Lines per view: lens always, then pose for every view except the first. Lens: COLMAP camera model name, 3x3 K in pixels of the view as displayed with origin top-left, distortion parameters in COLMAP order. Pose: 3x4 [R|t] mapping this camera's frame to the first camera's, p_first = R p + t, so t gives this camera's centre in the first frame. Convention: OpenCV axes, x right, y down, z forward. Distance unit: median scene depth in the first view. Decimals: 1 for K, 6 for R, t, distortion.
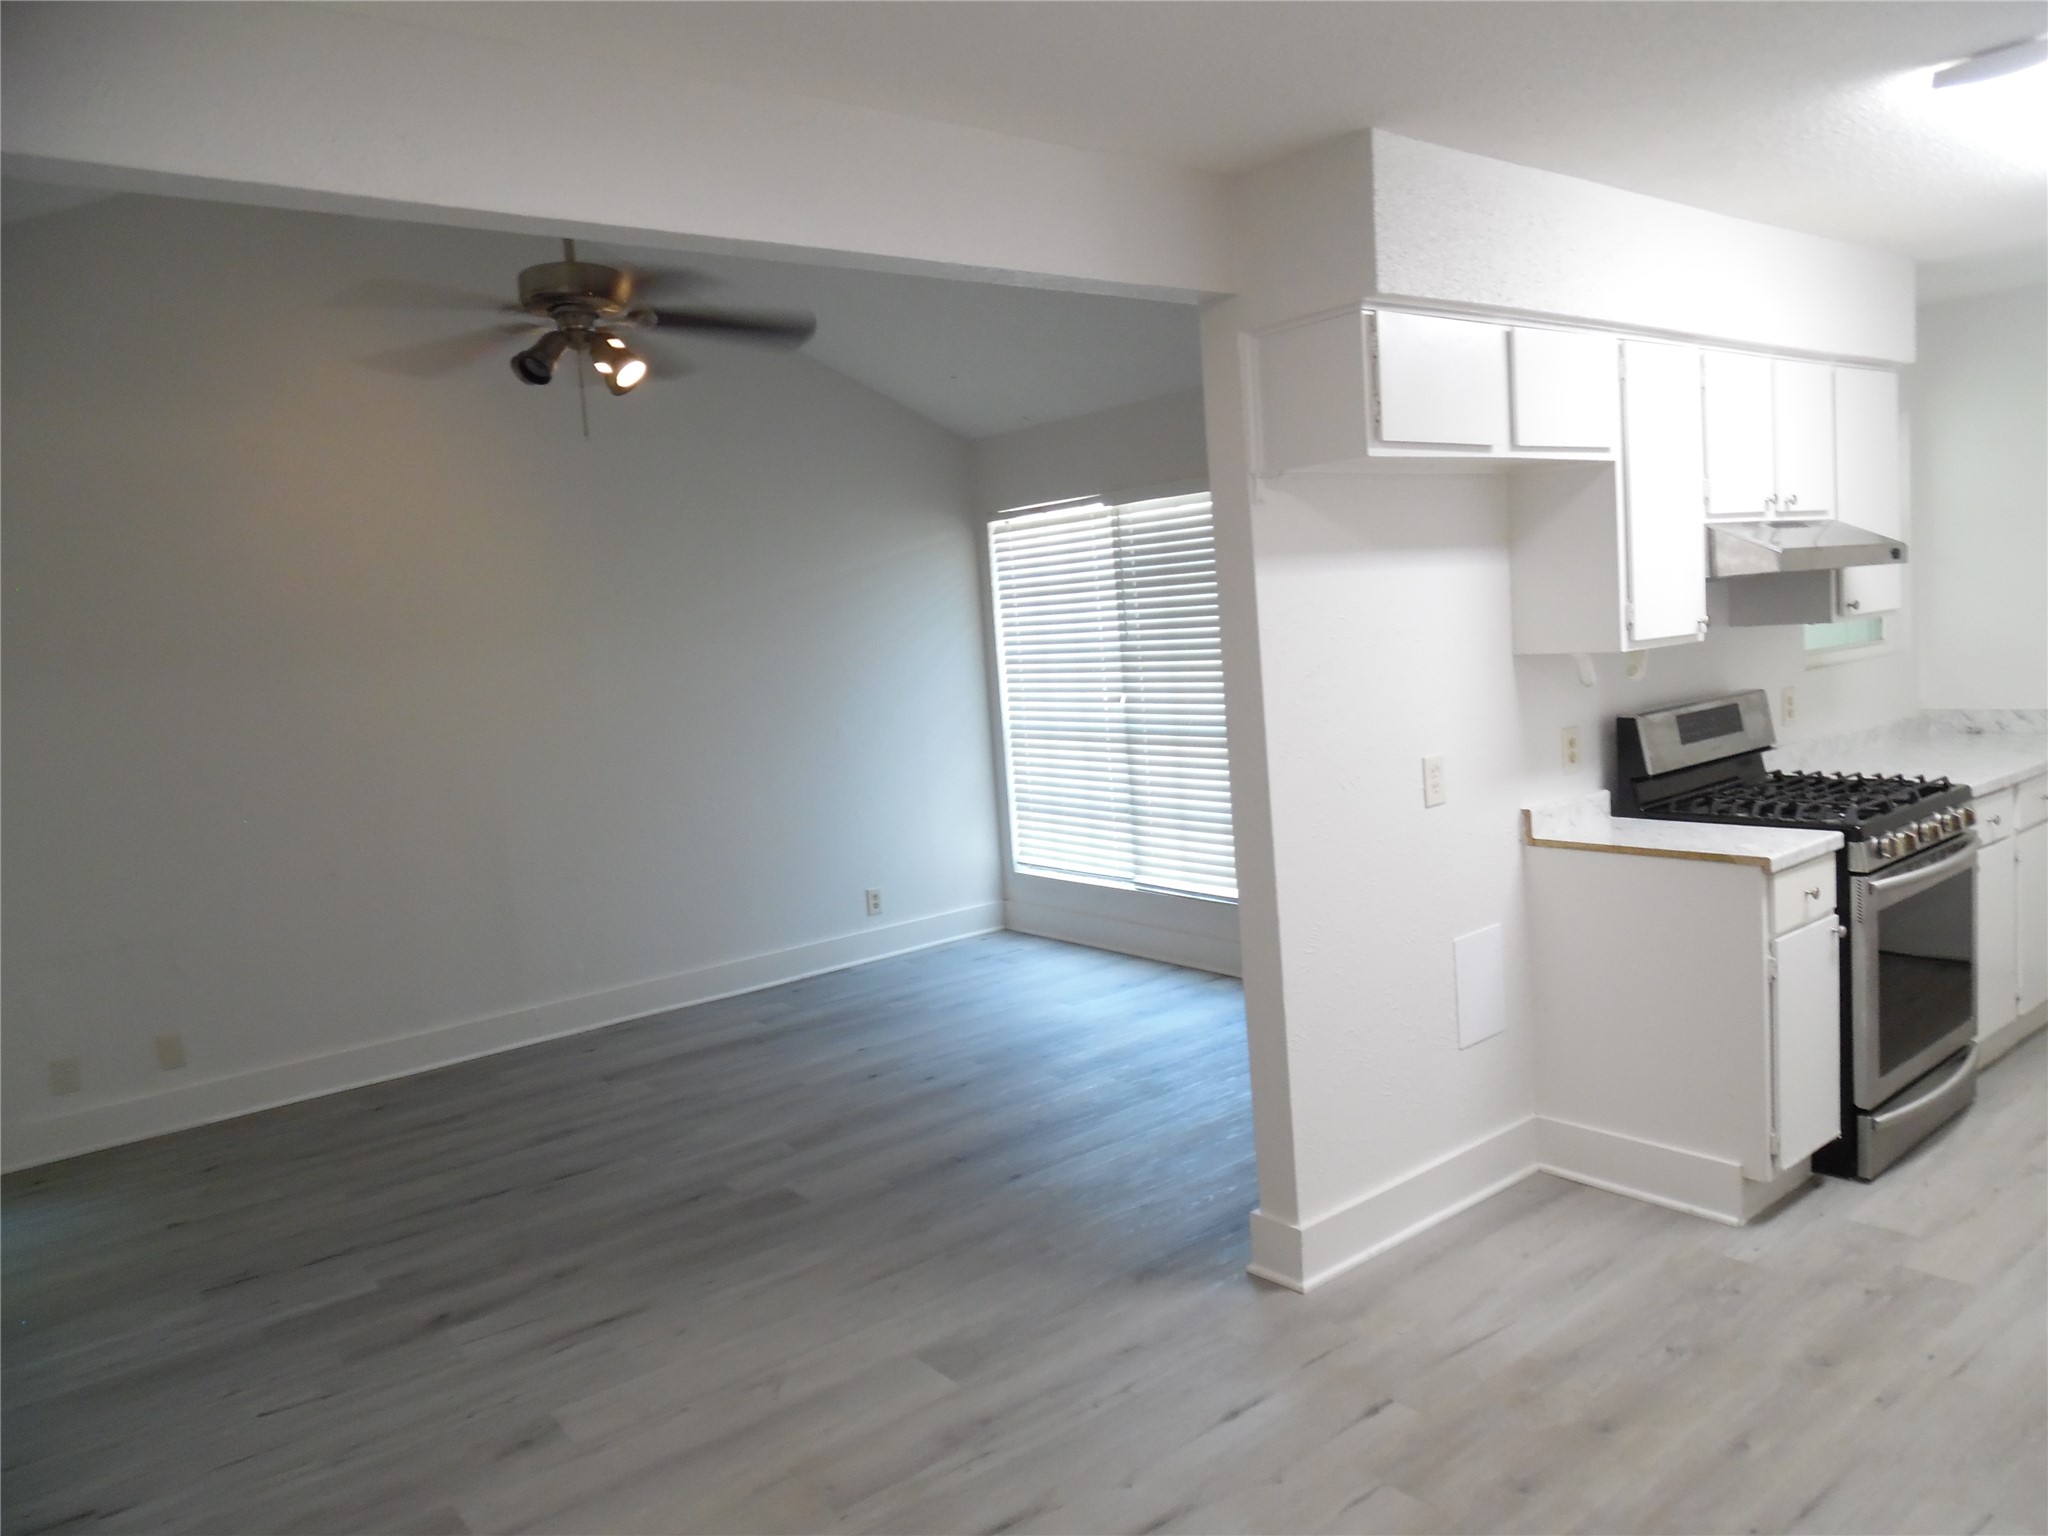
lens RADIAL K [[1431.1, 0, 1026.0], [0, 1431.1, 761.3], [0, 0, 1]] dist [-0.005209, -0.010555]
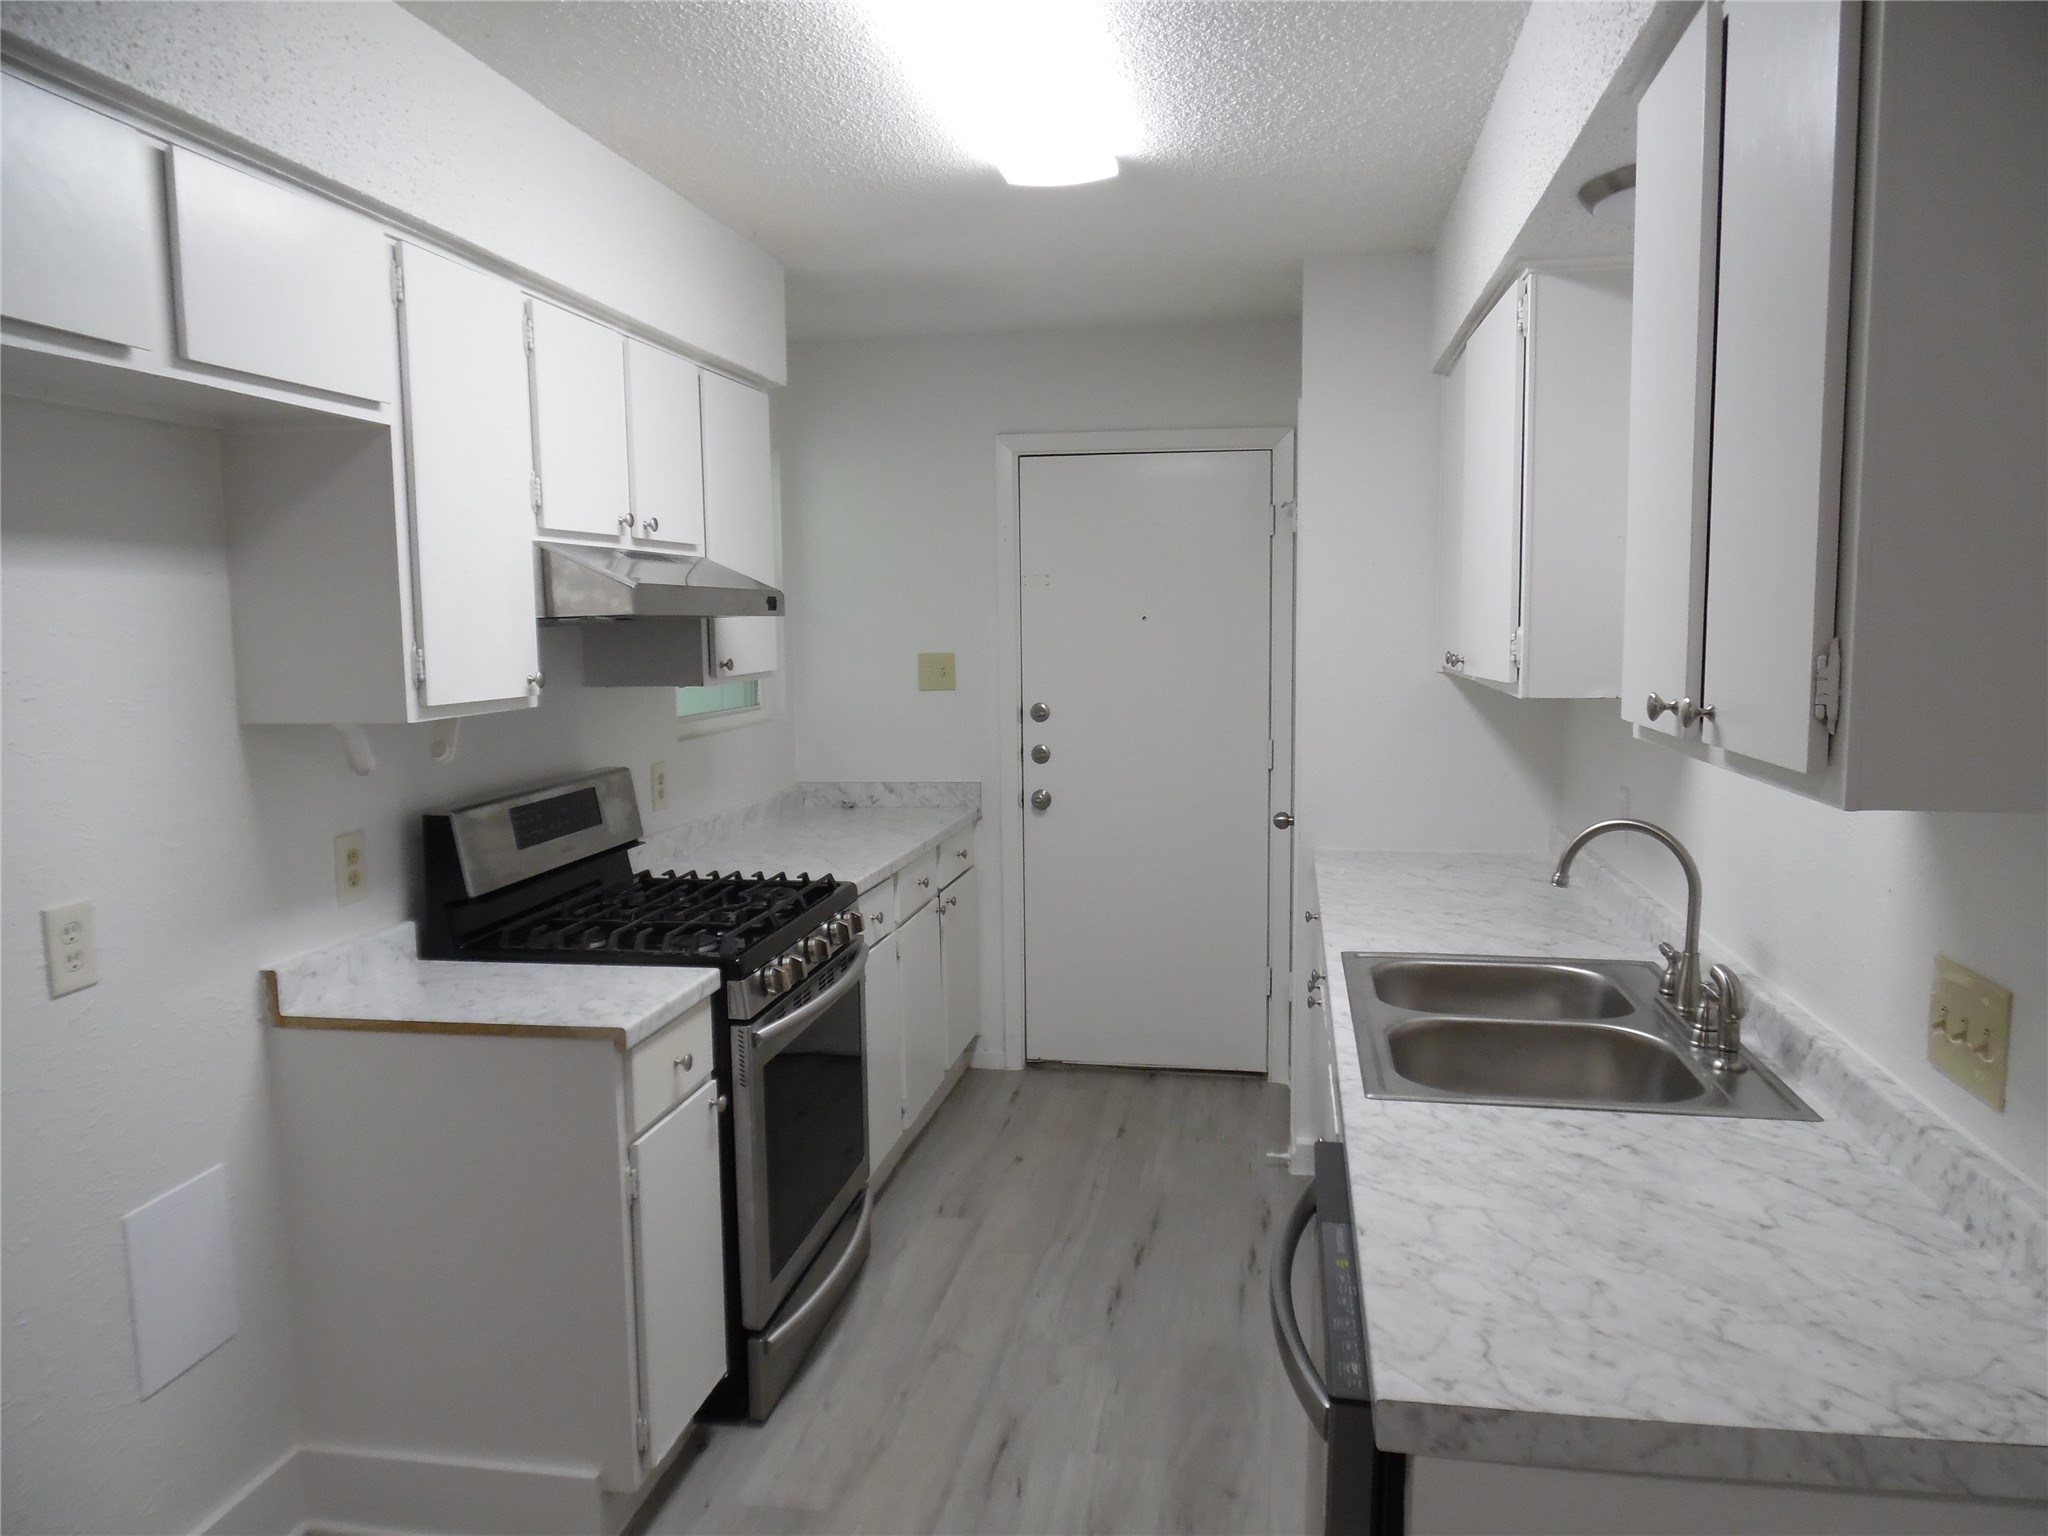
lens RADIAL K [[1446.4, 0, 1024.0], [0, 1446.4, 768.0], [0, 0, 1]] dist [-0.007816, -0.005941]
pose [[0.750069, -0.006942, 0.661324, 0.184726], [0.026539, 0.999455, -0.019609, -0.034464], [-0.660827, 0.032259, 0.749844, 0.311803]]
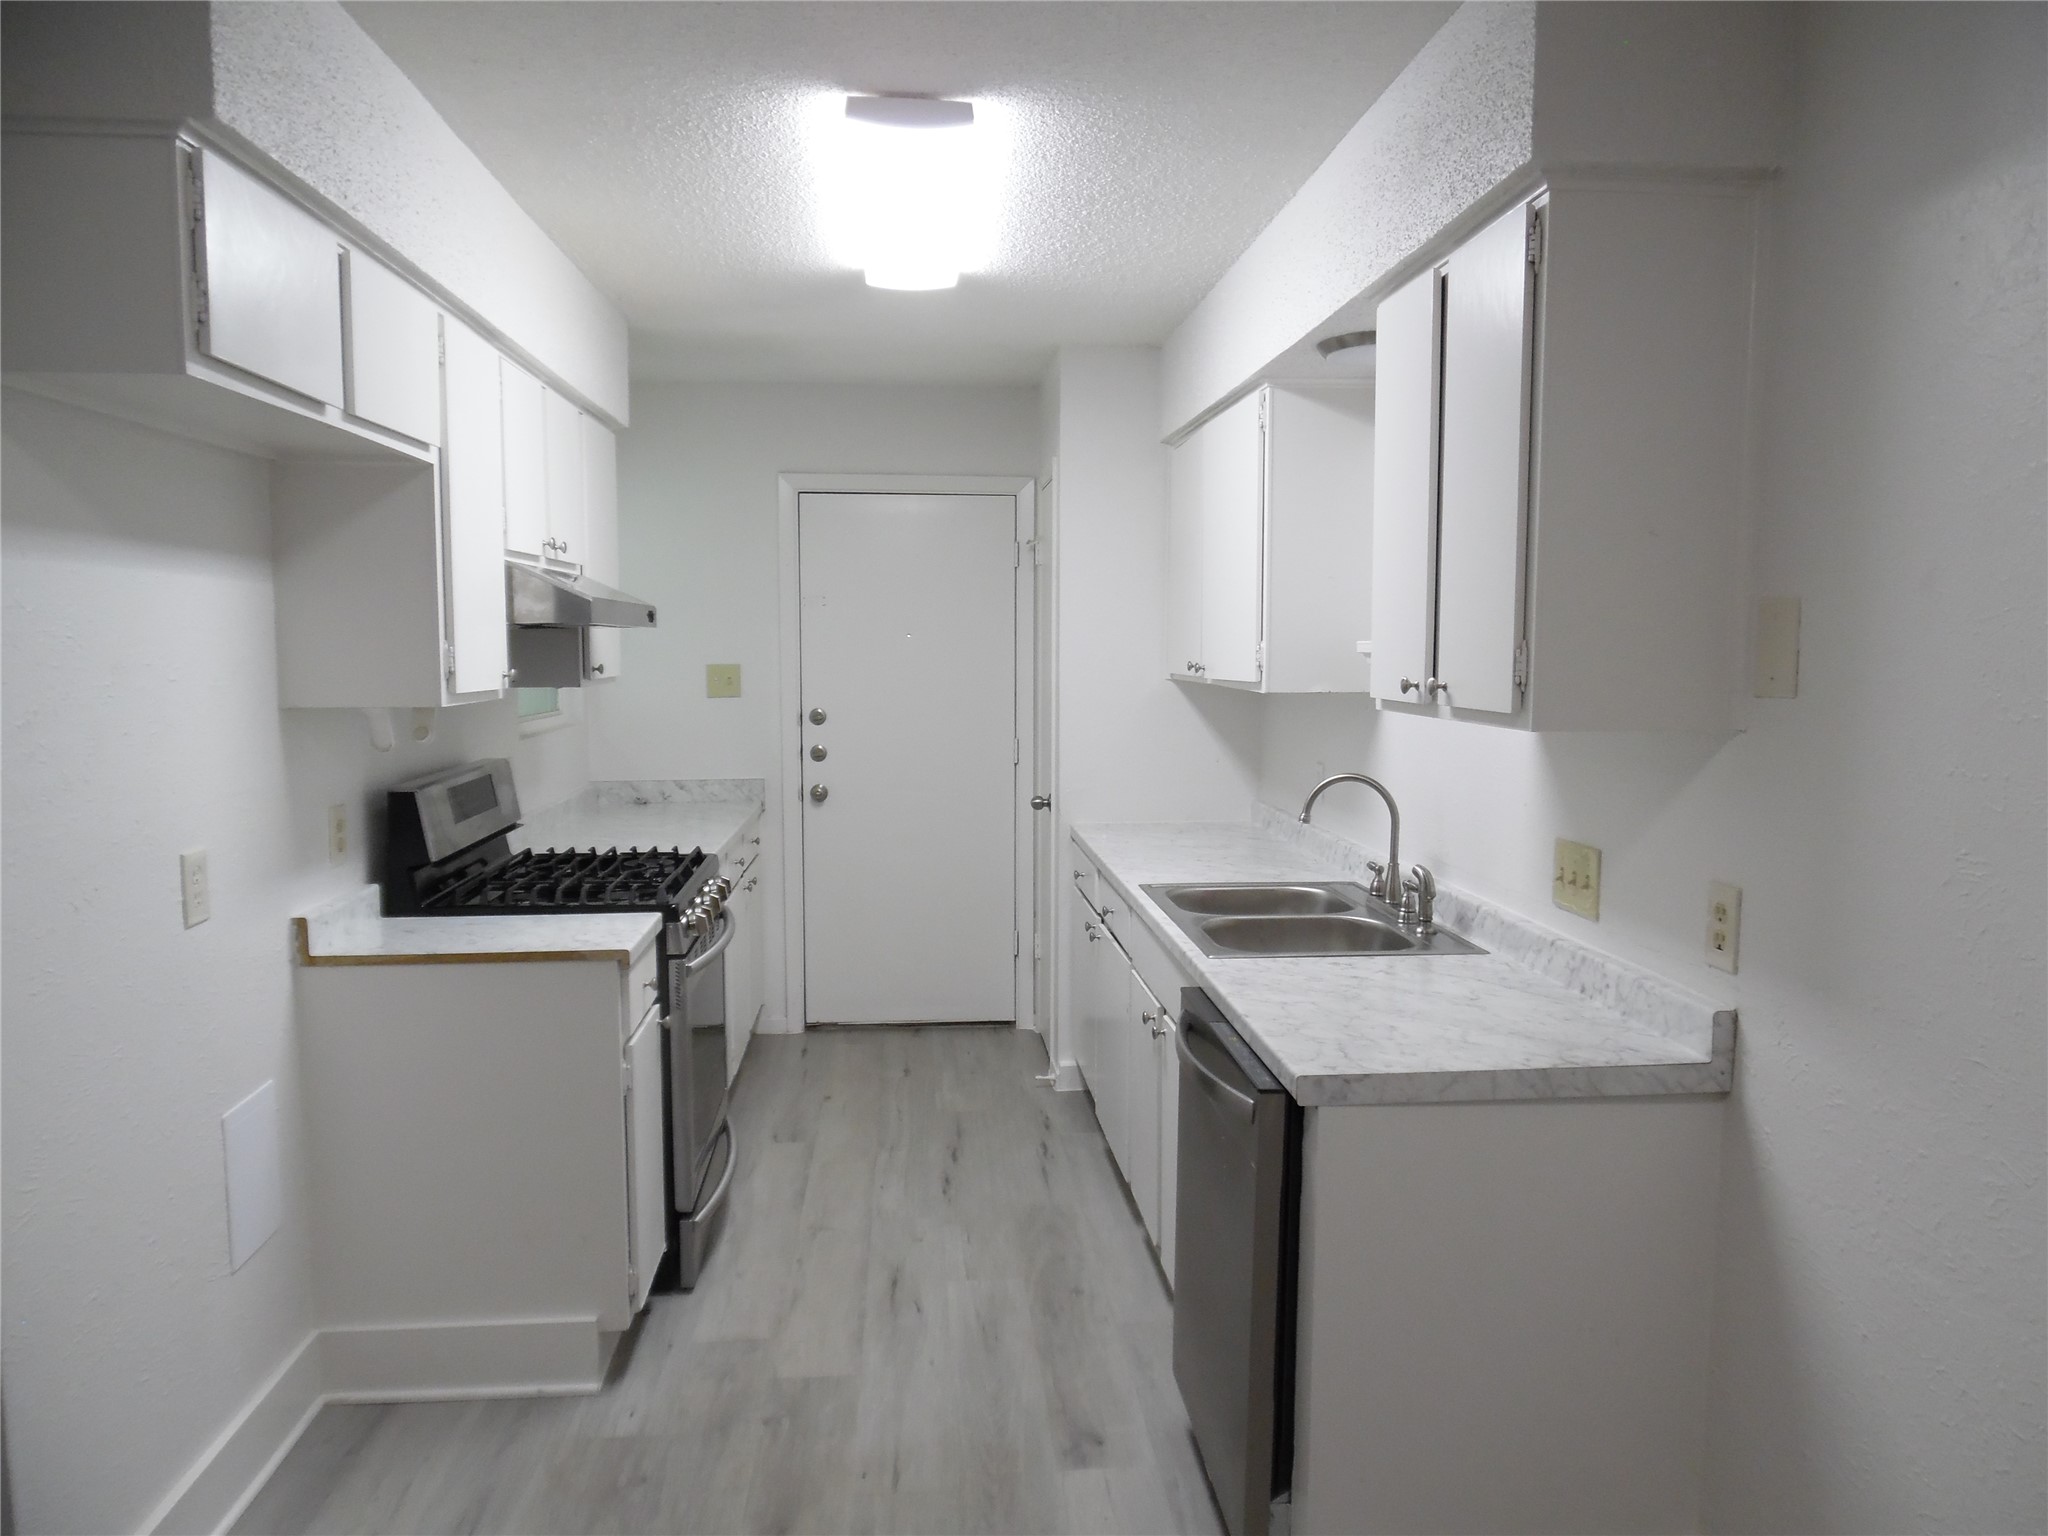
lens RADIAL K [[1444.3, 0, 1030.1], [0, 1444.3, 761.8], [0, 0, 1]] dist [-0.007965, -0.001306]
pose [[0.551570, 0.001107, 0.834128, -0.064067], [0.046095, 0.998431, -0.031806, -0.005710], [-0.832854, 0.055992, 0.550654, 0.278862]]
